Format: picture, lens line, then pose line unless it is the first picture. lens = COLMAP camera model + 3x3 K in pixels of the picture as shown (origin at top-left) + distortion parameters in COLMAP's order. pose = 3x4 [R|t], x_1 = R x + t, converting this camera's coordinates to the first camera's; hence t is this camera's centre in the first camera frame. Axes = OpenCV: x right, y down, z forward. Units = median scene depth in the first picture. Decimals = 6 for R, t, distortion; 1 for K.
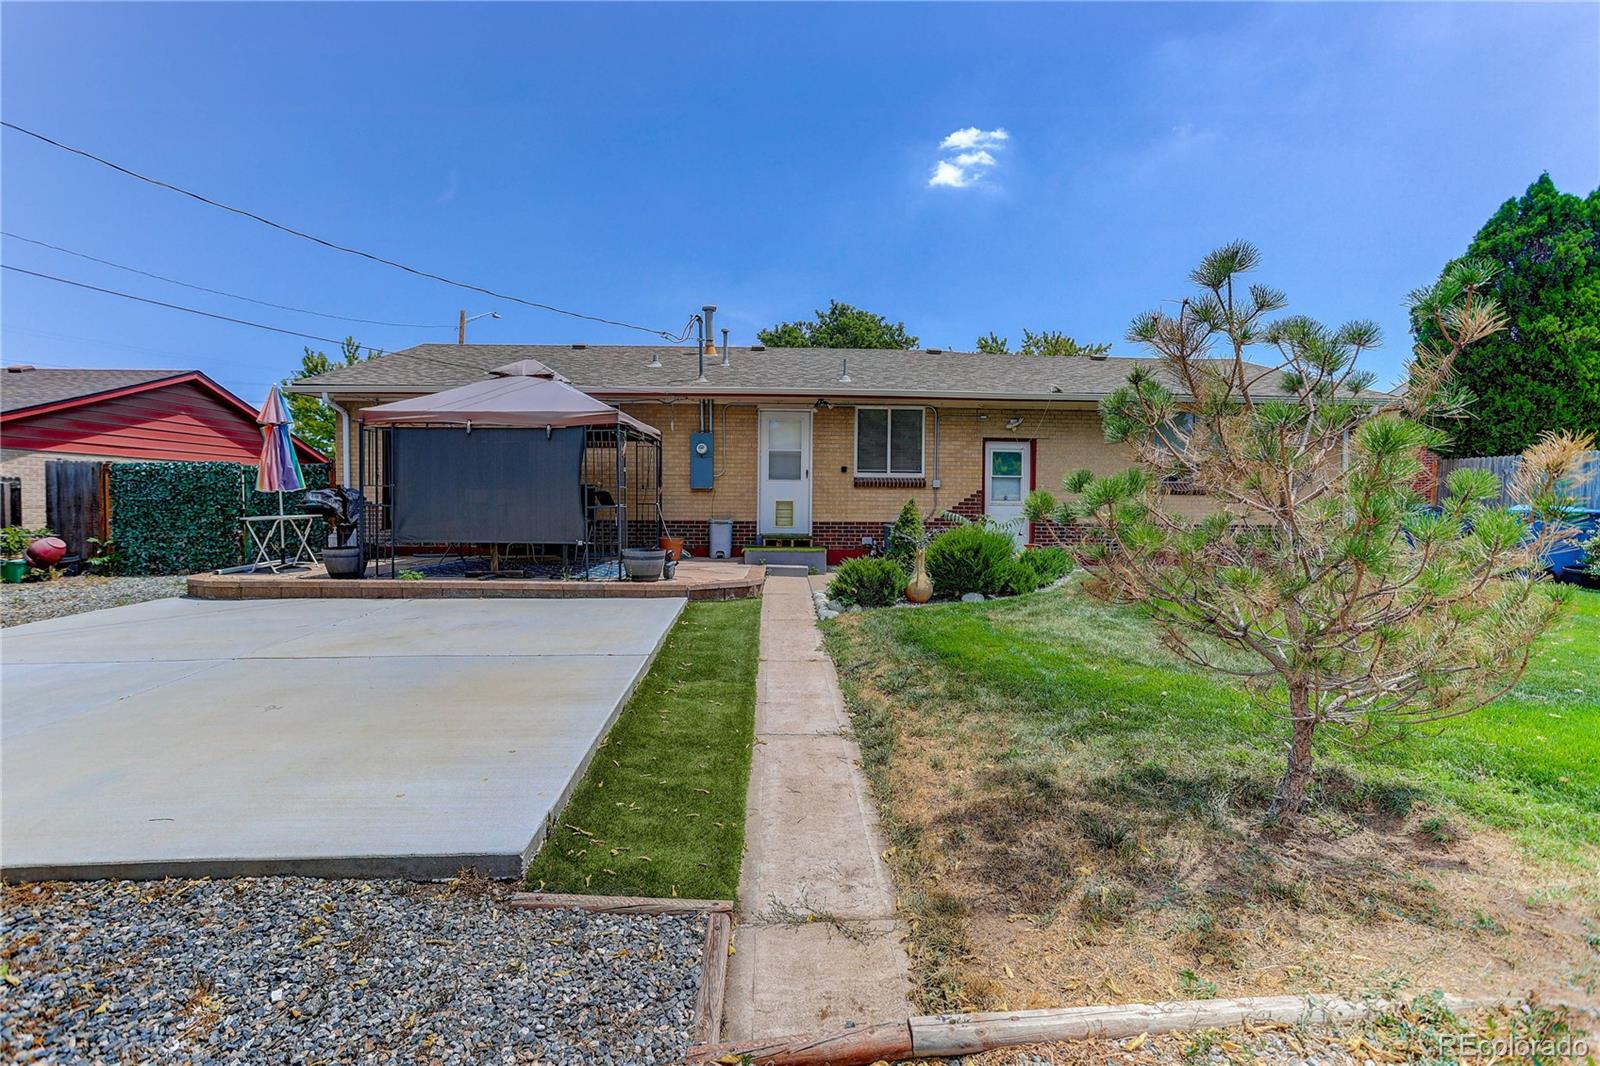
lens RADIAL K [[752.2, 0, 802.0], [0, 752.2, 527.6], [0, 0, 1]] dist [0.003915, 0.001878]
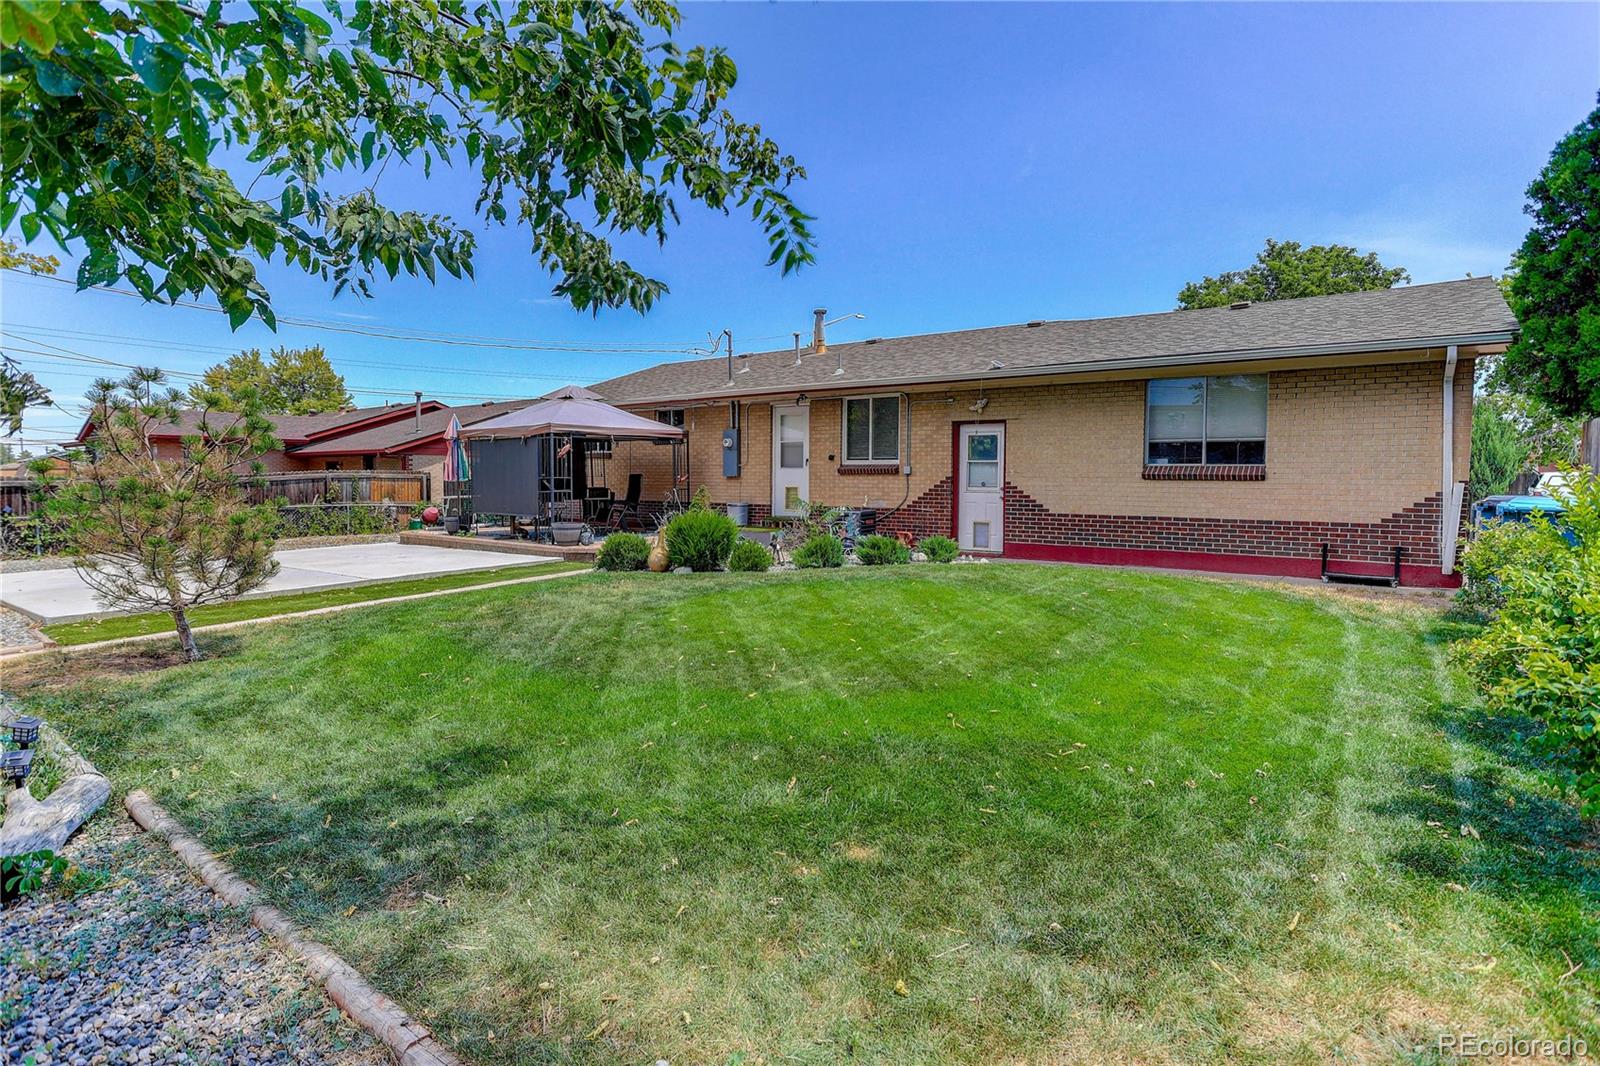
lens RADIAL K [[752.2, 0, 798.6], [0, 752.2, 534.7], [0, 0, 1]] dist [0.003915, 0.001878]
pose [[0.808815, 0.039716, -0.586720, 0.647176], [-0.020058, 0.998999, 0.039973, -0.009640], [0.587721, -0.020563, 0.808803, 0.104675]]
